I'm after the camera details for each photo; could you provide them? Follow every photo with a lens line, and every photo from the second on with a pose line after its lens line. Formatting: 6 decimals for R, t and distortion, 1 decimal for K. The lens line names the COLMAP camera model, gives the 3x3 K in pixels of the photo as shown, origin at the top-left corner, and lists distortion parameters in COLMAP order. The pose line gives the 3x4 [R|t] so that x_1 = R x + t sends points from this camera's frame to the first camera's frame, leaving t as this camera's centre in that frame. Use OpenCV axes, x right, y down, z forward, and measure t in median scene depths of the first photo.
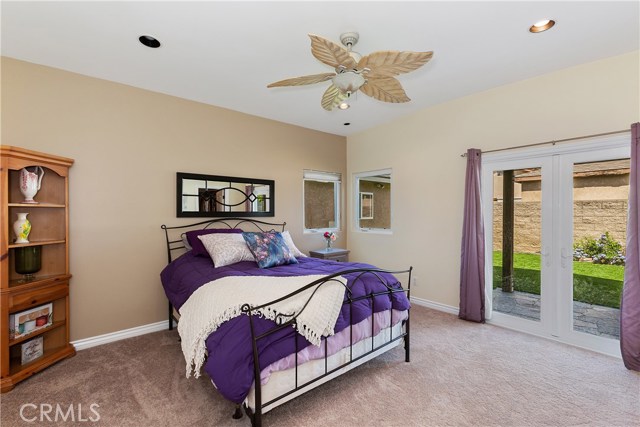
lens RADIAL K [[285.4, 0, 317.9], [0, 285.4, 212.5], [0, 0, 1]] dist [-0.021372, 0.002012]
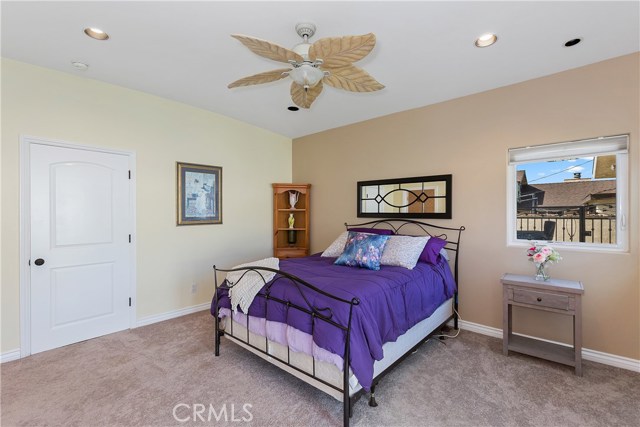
lens RADIAL K [[285.4, 0, 317.6], [0, 285.4, 216.2], [0, 0, 1]] dist [-0.021372, 0.002012]
pose [[0.138002, 0.011709, -0.990363, 0.814806], [-0.001947, 0.999931, 0.011551, -0.002778], [0.990430, 0.000334, 0.138016, 0.708548]]
